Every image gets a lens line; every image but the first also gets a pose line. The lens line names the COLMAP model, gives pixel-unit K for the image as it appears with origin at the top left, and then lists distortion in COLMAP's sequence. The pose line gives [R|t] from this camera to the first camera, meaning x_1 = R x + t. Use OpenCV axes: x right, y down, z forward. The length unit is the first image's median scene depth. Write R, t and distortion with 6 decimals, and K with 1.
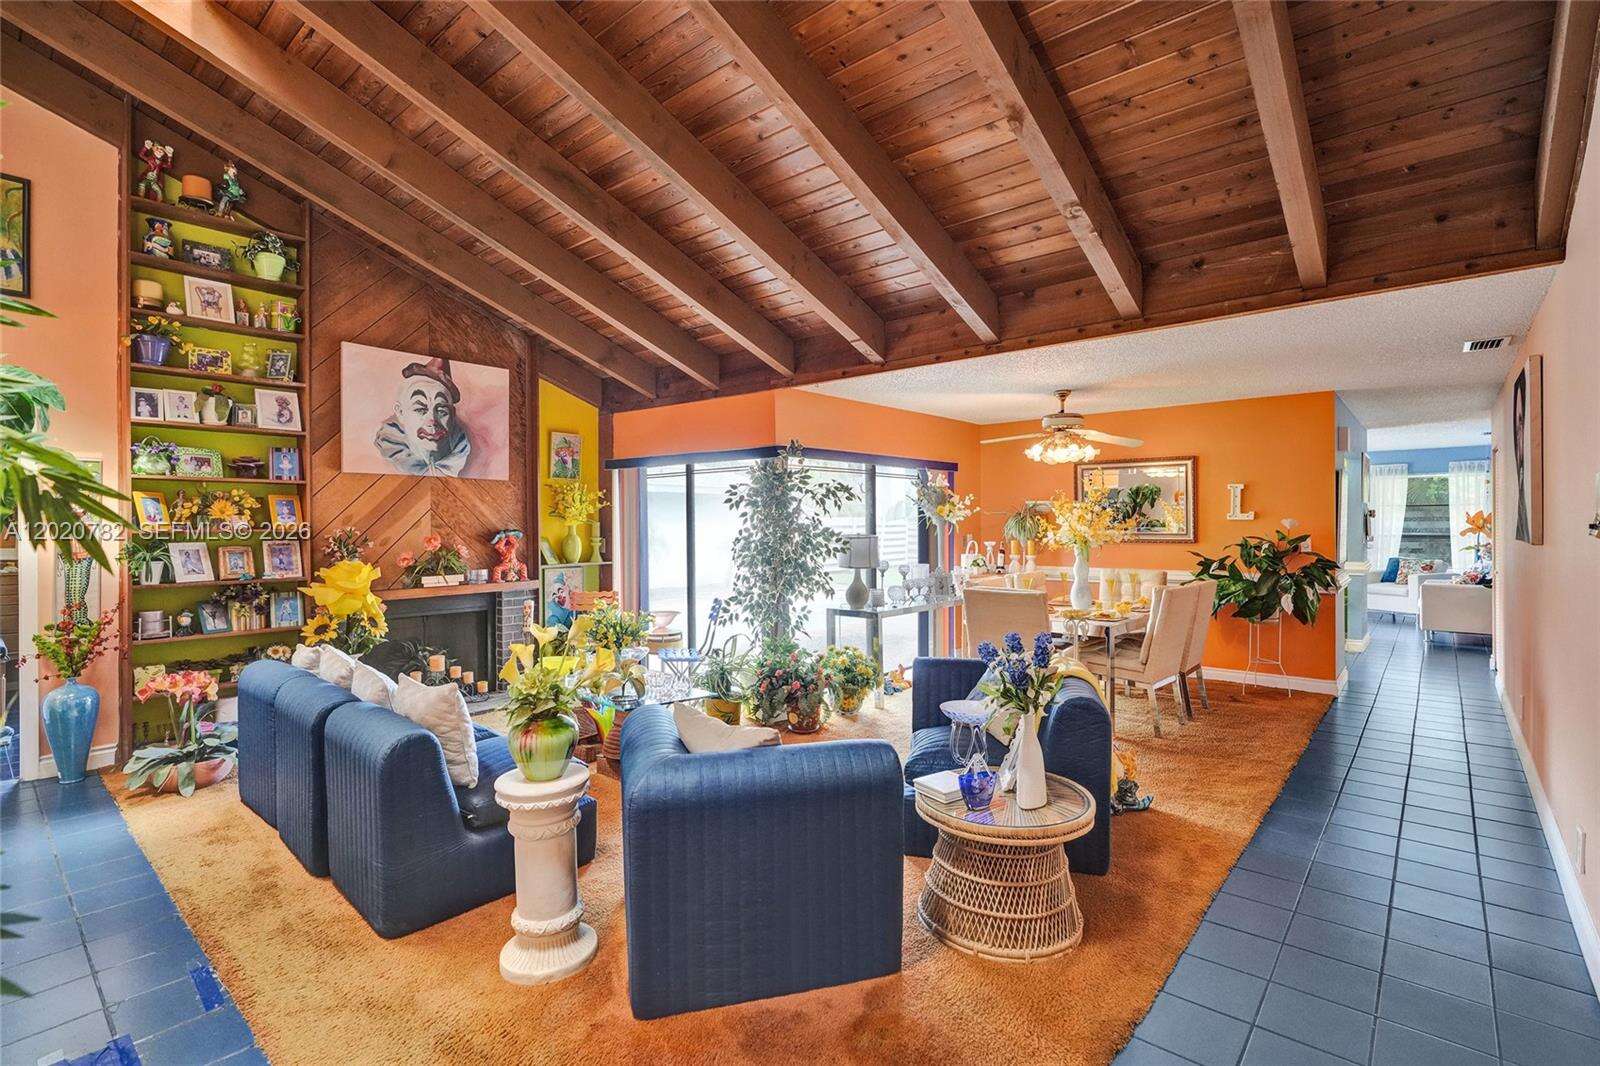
lens RADIAL K [[751.4, 0, 797.2], [0, 751.4, 529.8], [0, 0, 1]] dist [-0.004228, -0.000018]
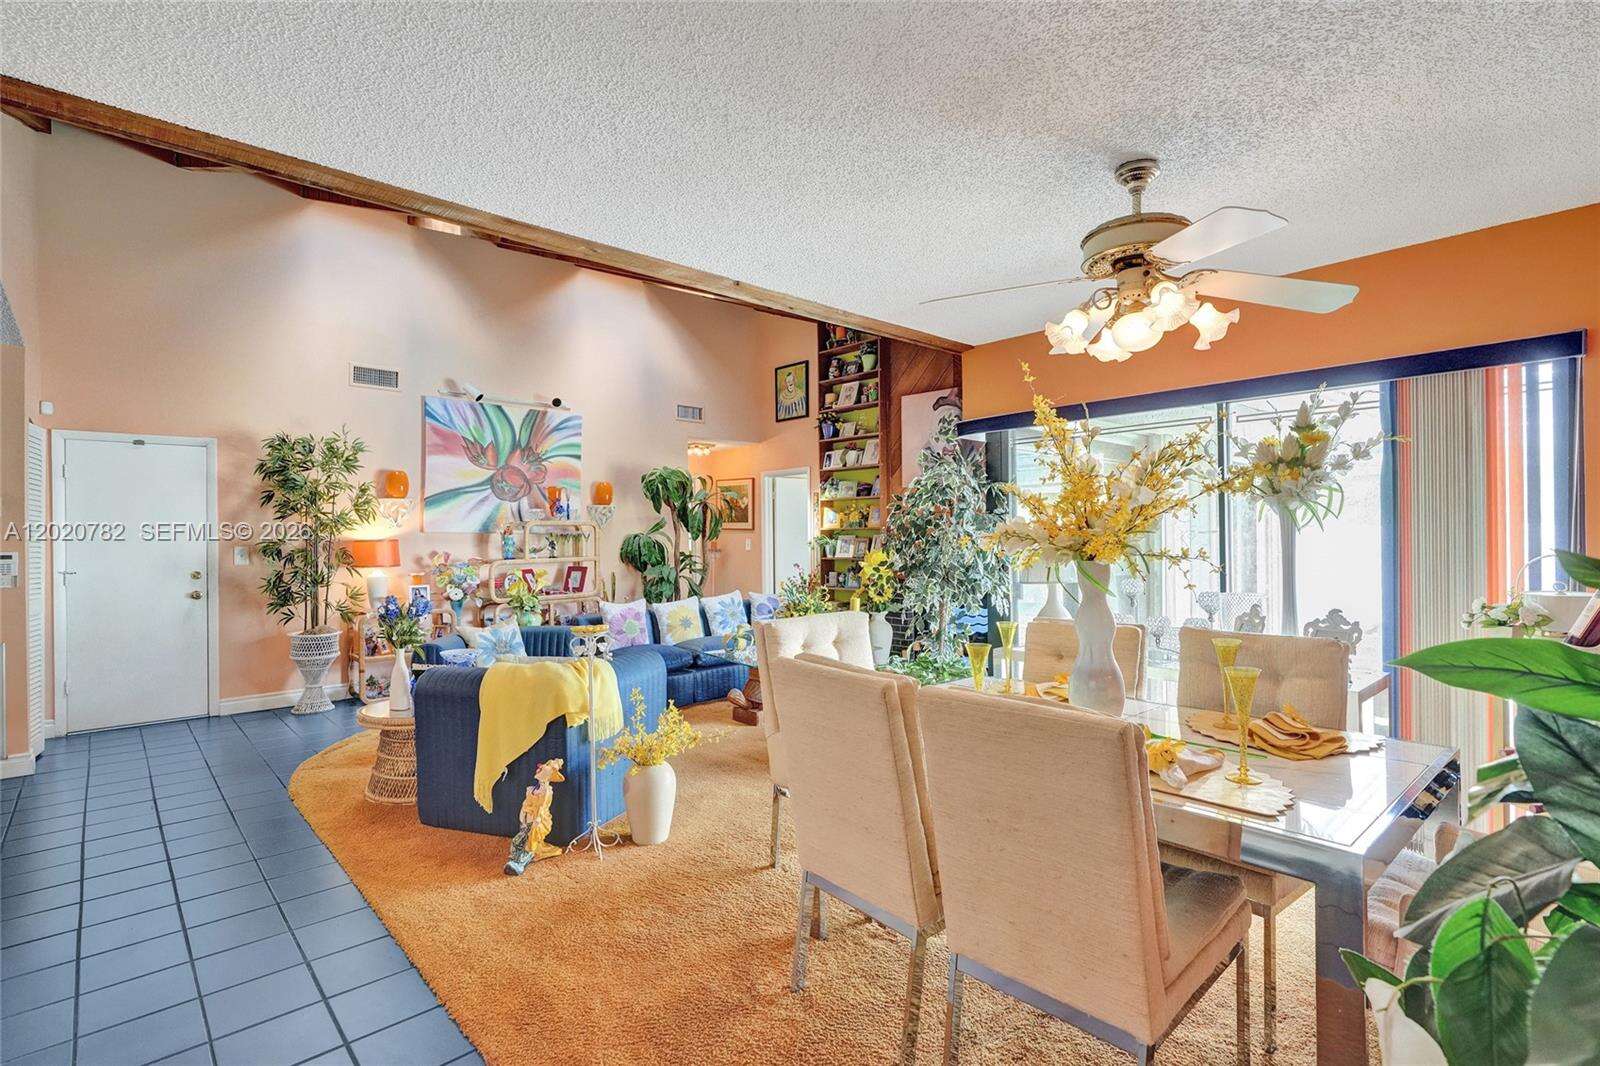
lens RADIAL K [[751.4, 0, 799.5], [0, 751.4, 529.3], [0, 0, 1]] dist [-0.004228, -0.000018]
pose [[-0.118136, 0.000965, -0.992997, 0.949842], [-0.001465, 0.999998, 0.001147, 0.002197], [0.992996, 0.001590, -0.118134, 1.096953]]
